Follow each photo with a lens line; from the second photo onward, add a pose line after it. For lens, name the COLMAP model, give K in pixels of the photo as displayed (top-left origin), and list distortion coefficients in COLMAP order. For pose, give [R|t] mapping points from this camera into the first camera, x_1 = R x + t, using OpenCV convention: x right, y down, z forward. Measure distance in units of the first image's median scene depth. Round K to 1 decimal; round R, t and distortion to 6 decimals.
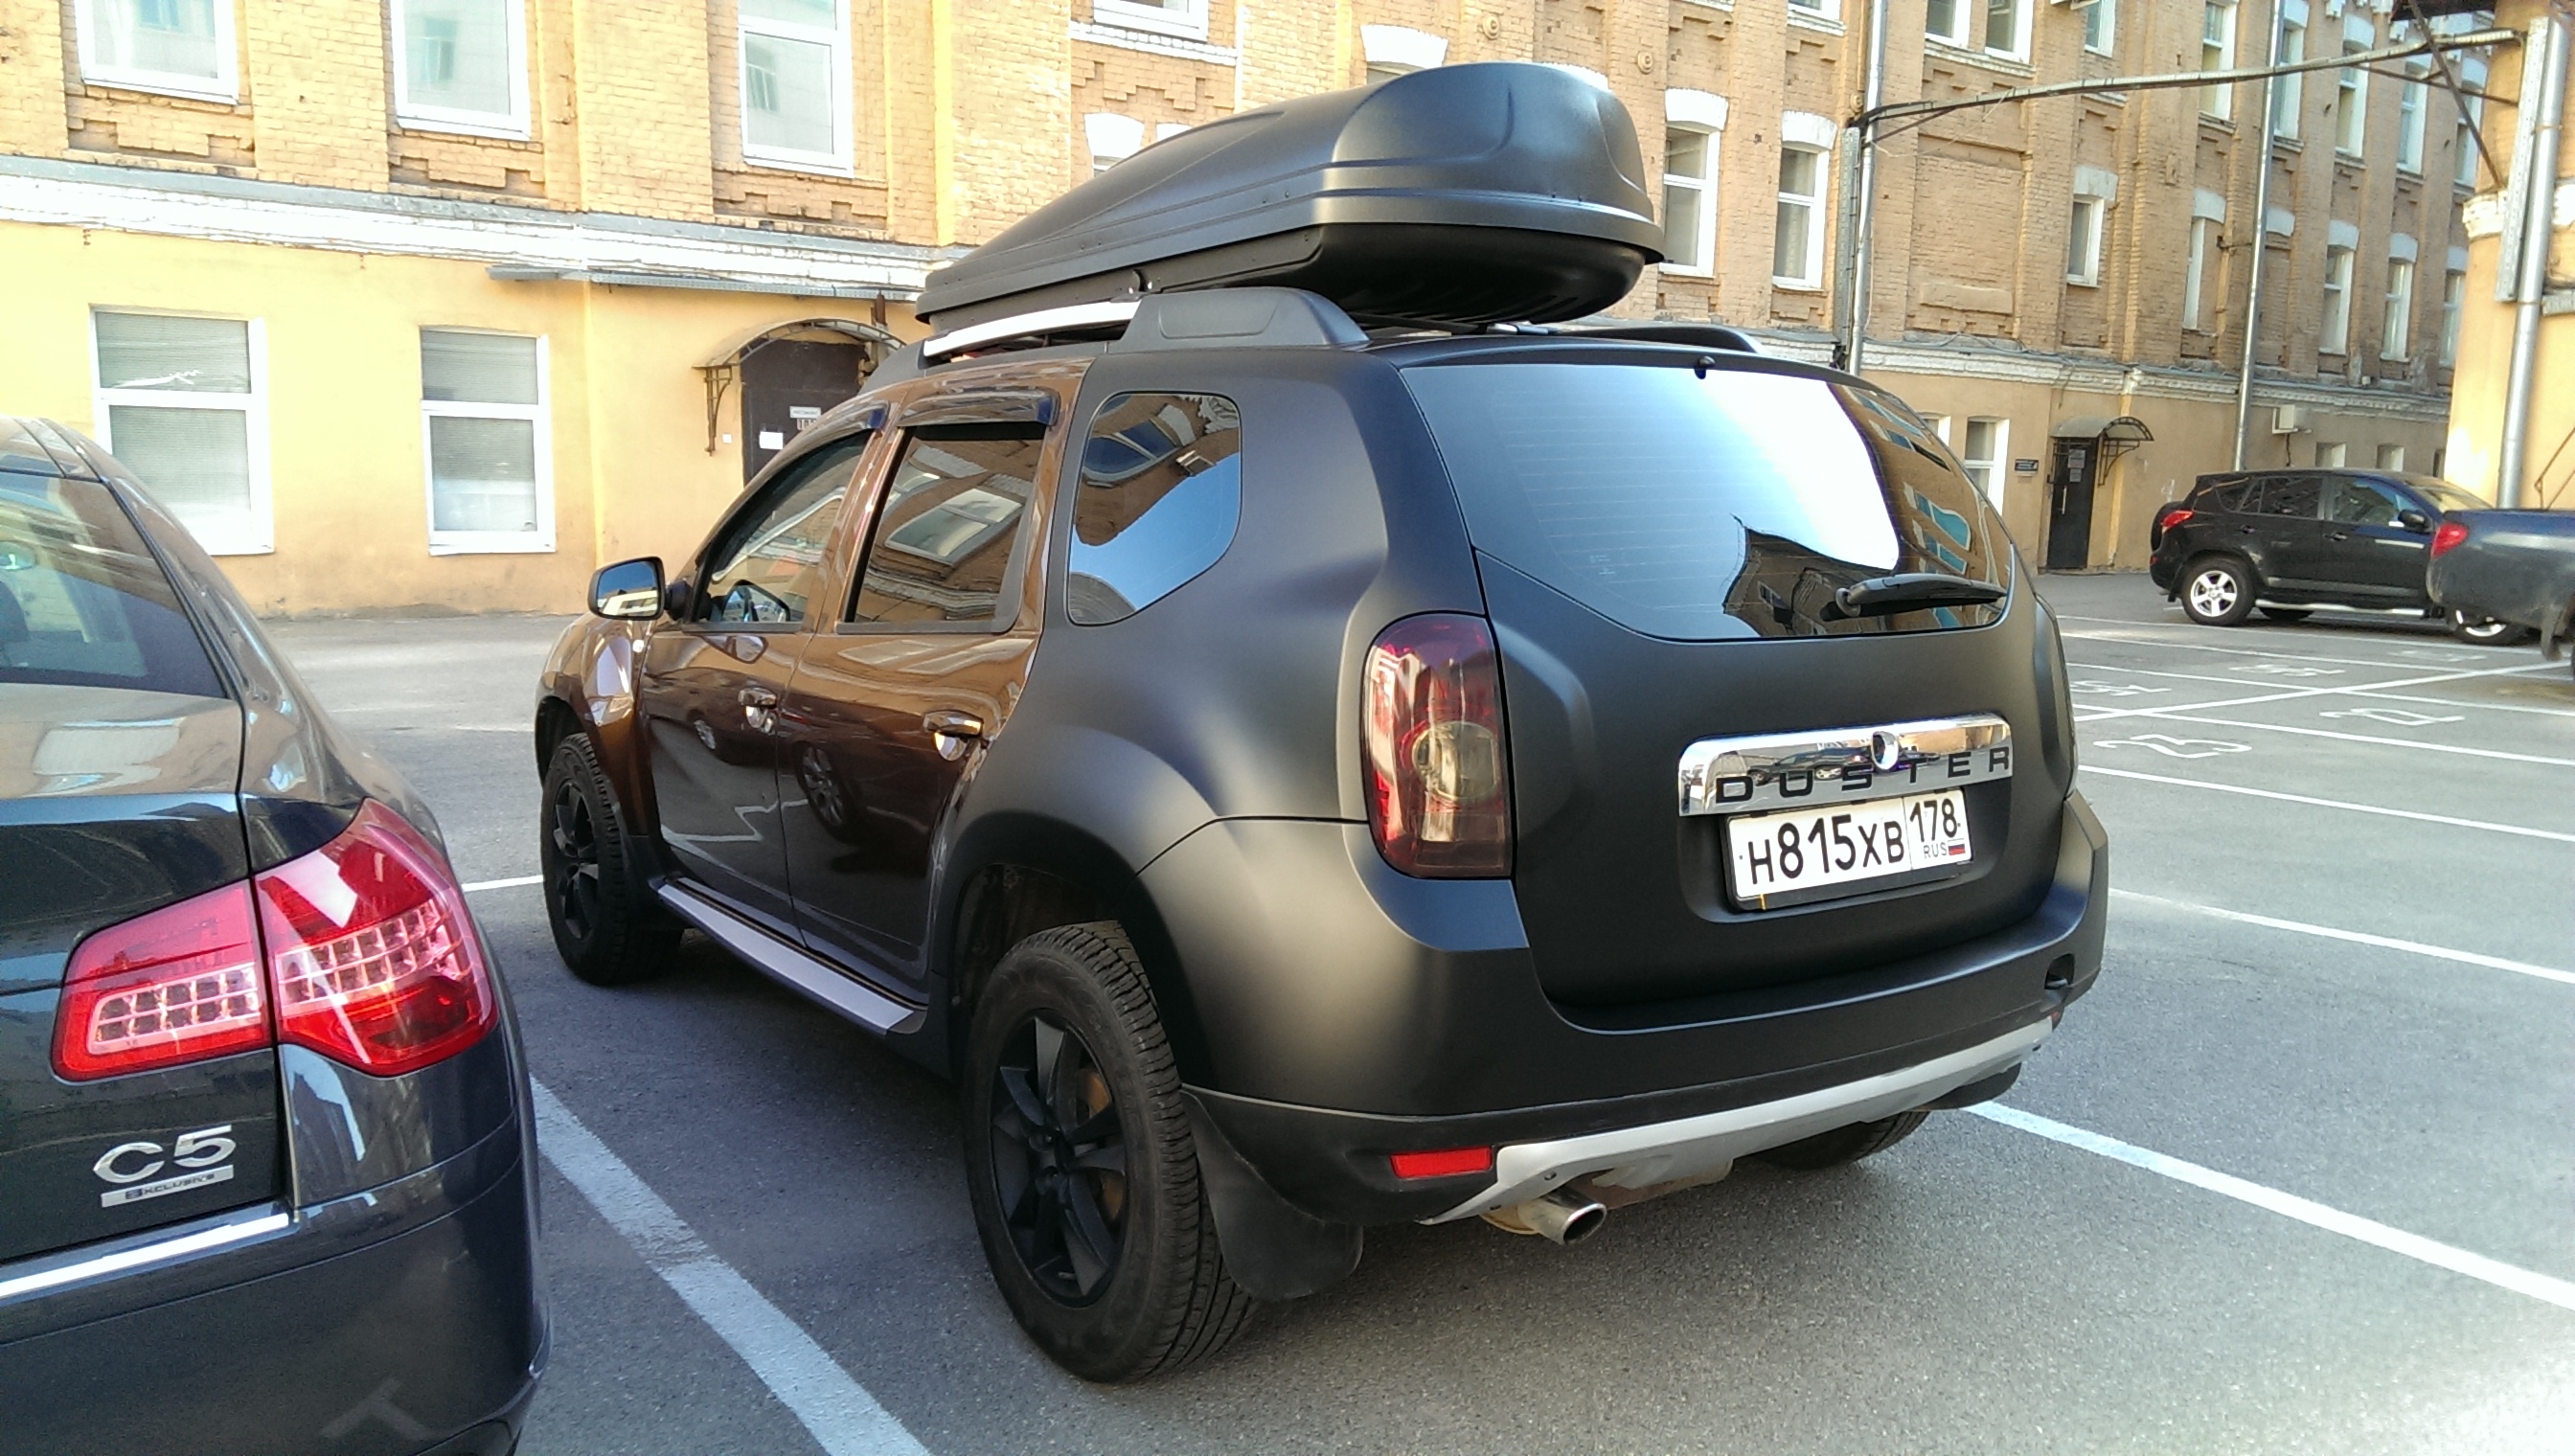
lens RADIAL K [[1822.6, 0, 1274.7], [0, 1822.6, 732.4], [0, 0, 1]] dist [0.065270, -0.087498]
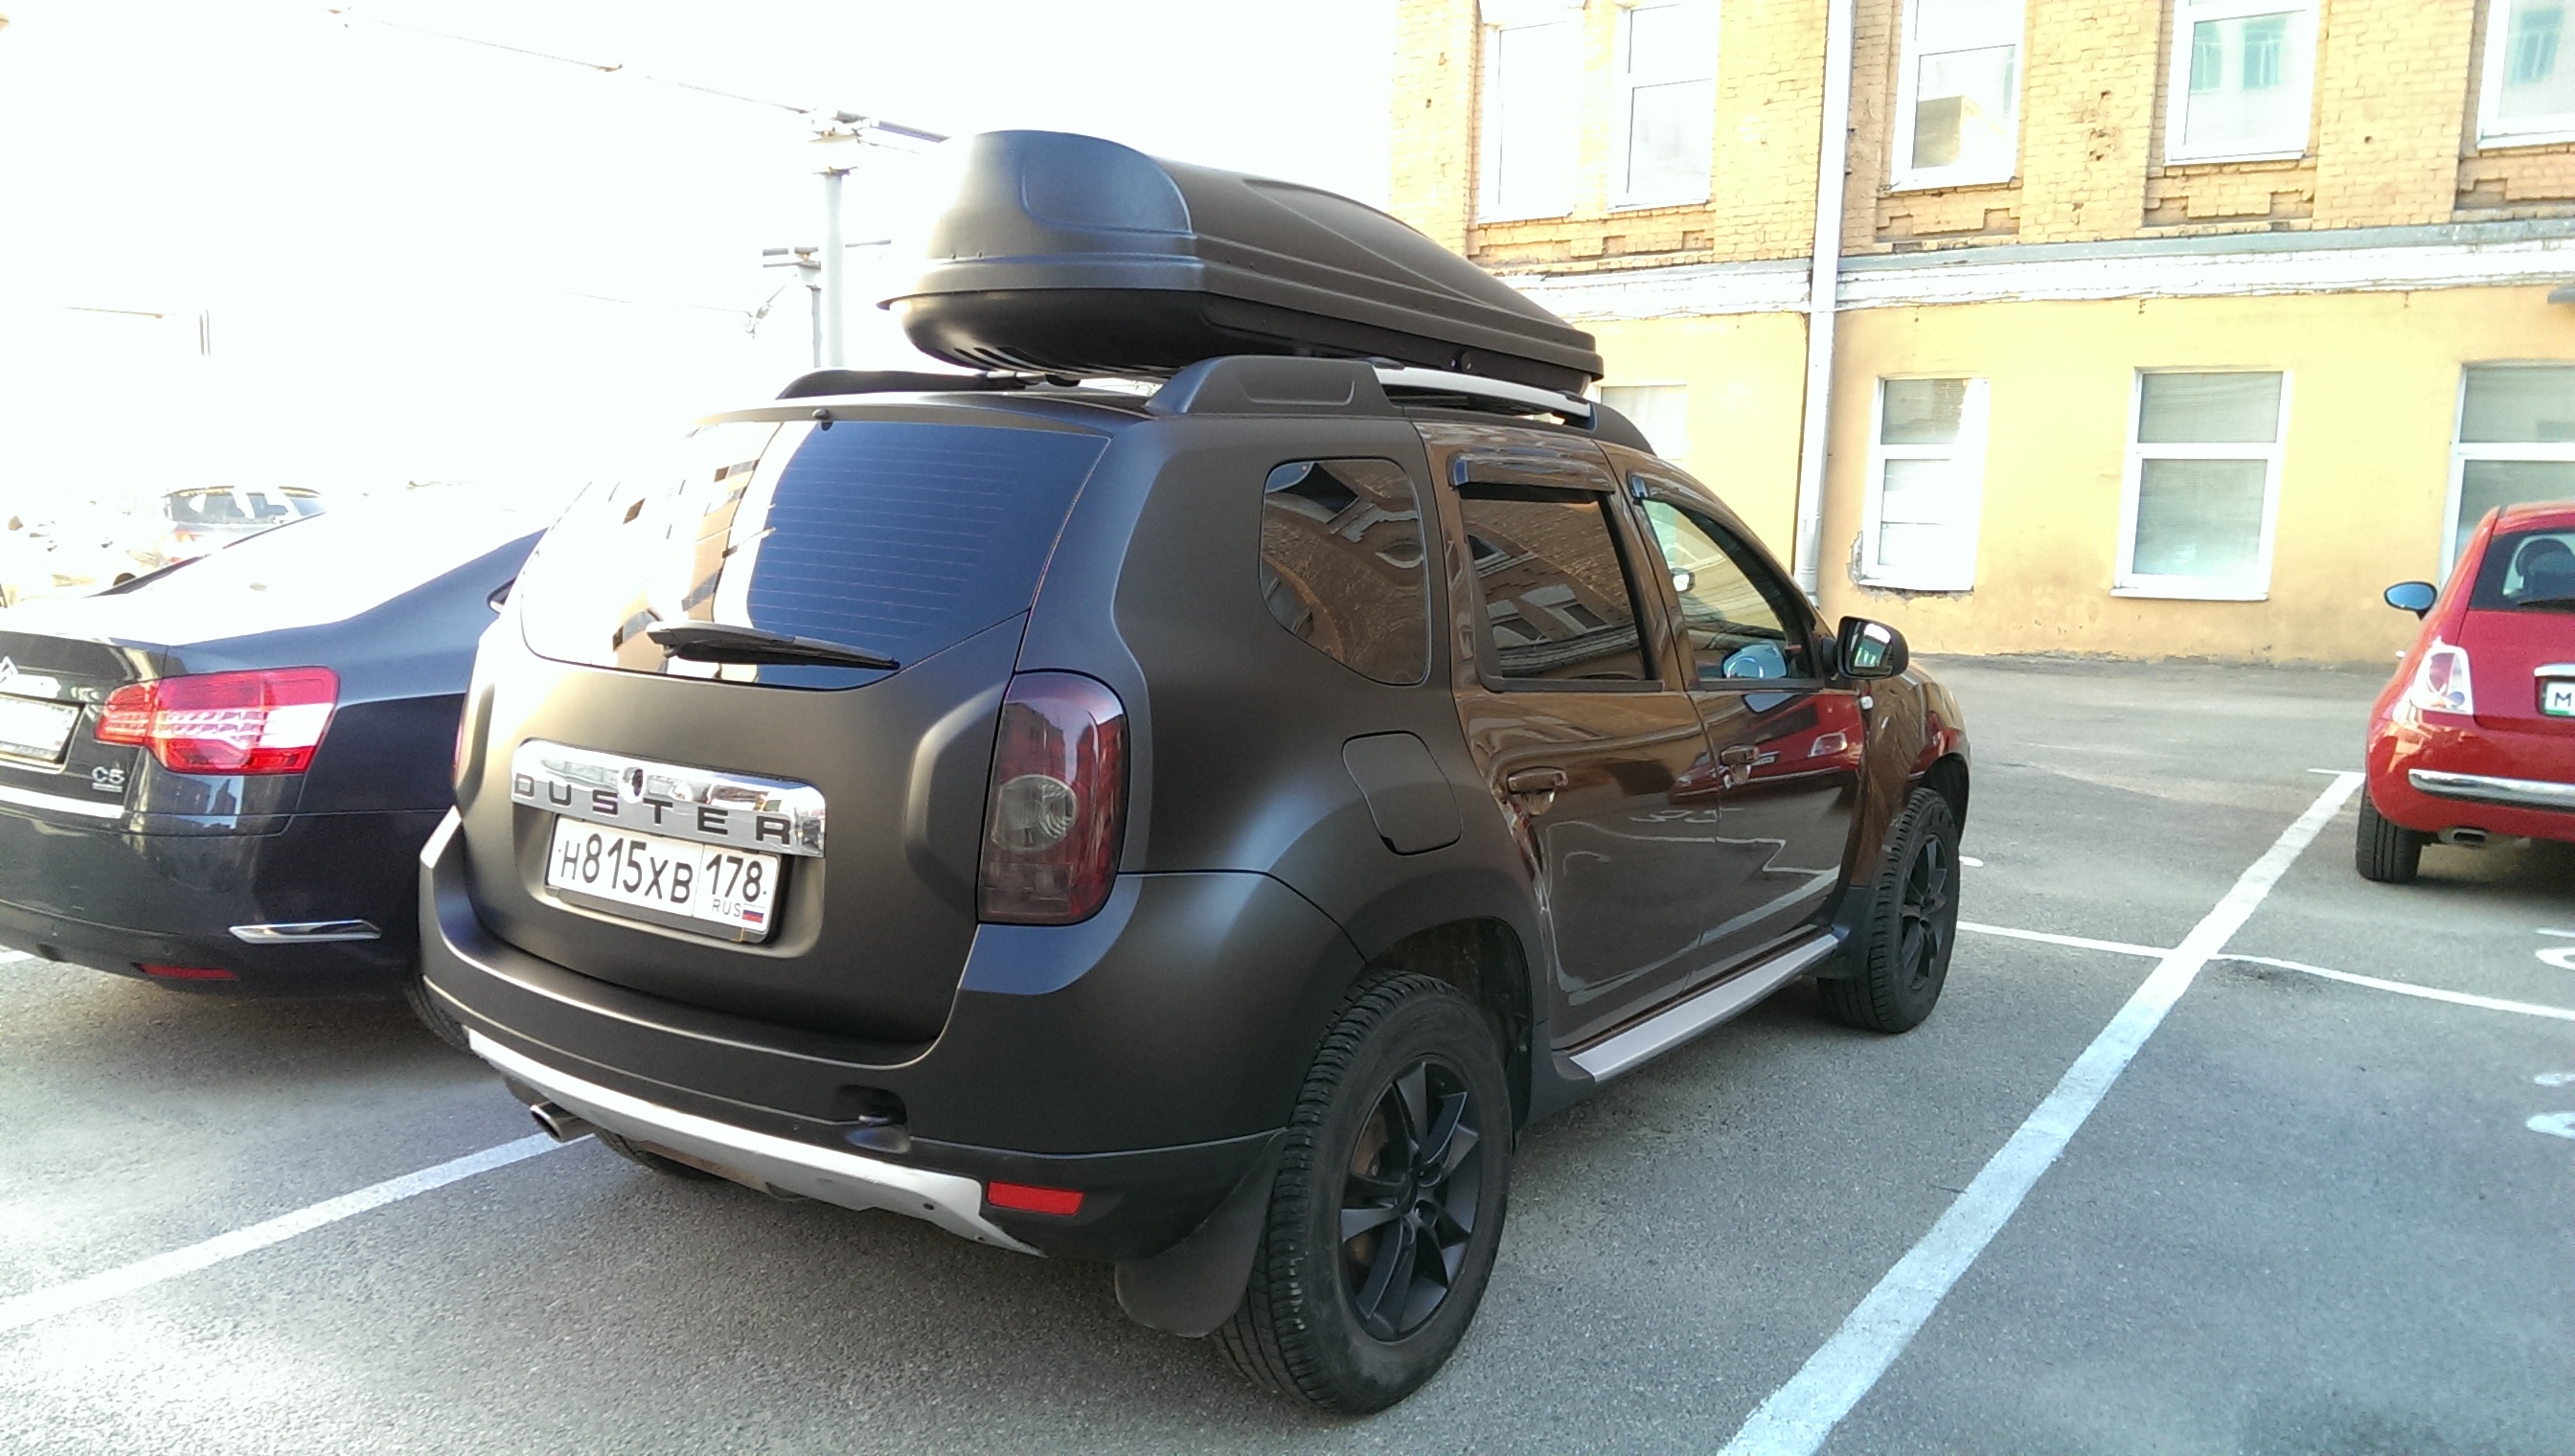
lens RADIAL K [[1822.6, 0, 1274.7], [0, 1822.6, 732.4], [0, 0, 1]] dist [0.065270, -0.087498]
pose [[0.334307, 0.110187, -0.936001, 0.227404], [-0.134465, 0.988558, 0.068348, -0.022288], [0.932823, 0.103010, 0.345298, 0.155724]]
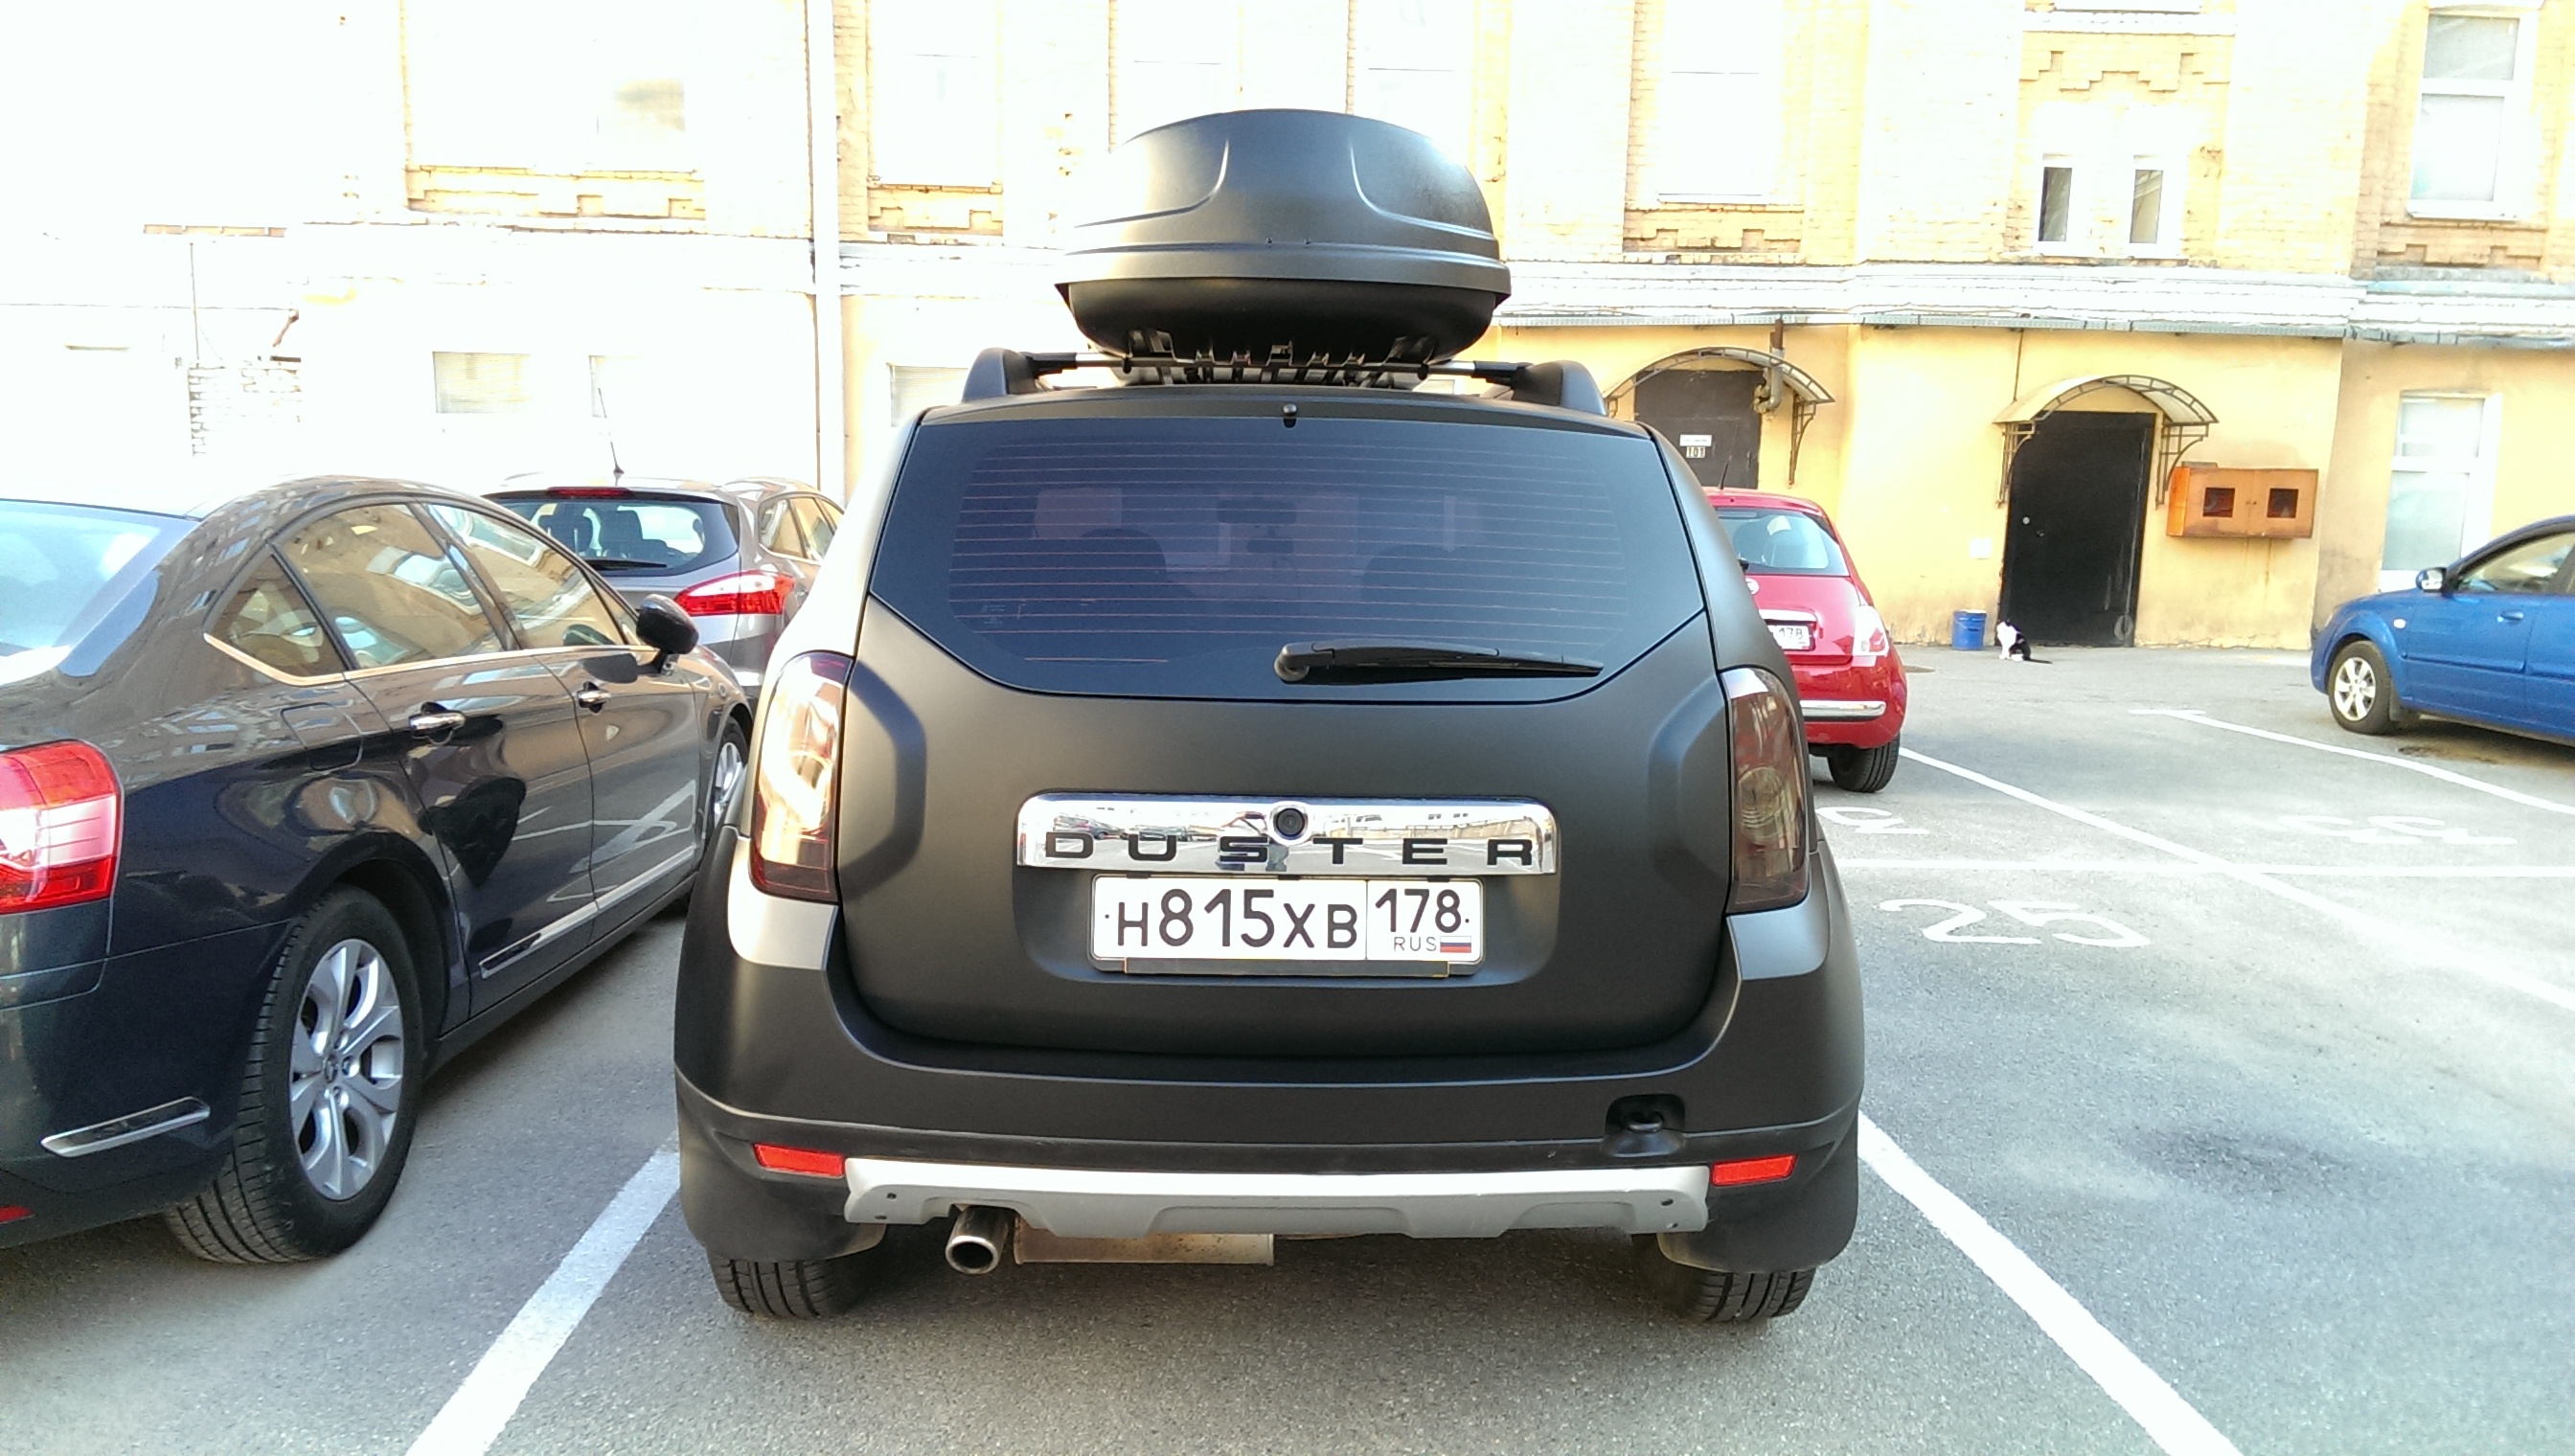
lens RADIAL K [[1808.9, 0, 1264.2], [0, 1808.9, 726.9], [0, 0, 1]] dist [0.106234, -0.149405]
pose [[0.834641, 0.070856, -0.546217, 0.131111], [-0.078785, 0.996852, 0.008925, -0.007549], [0.545130, 0.035584, 0.837596, 0.034346]]
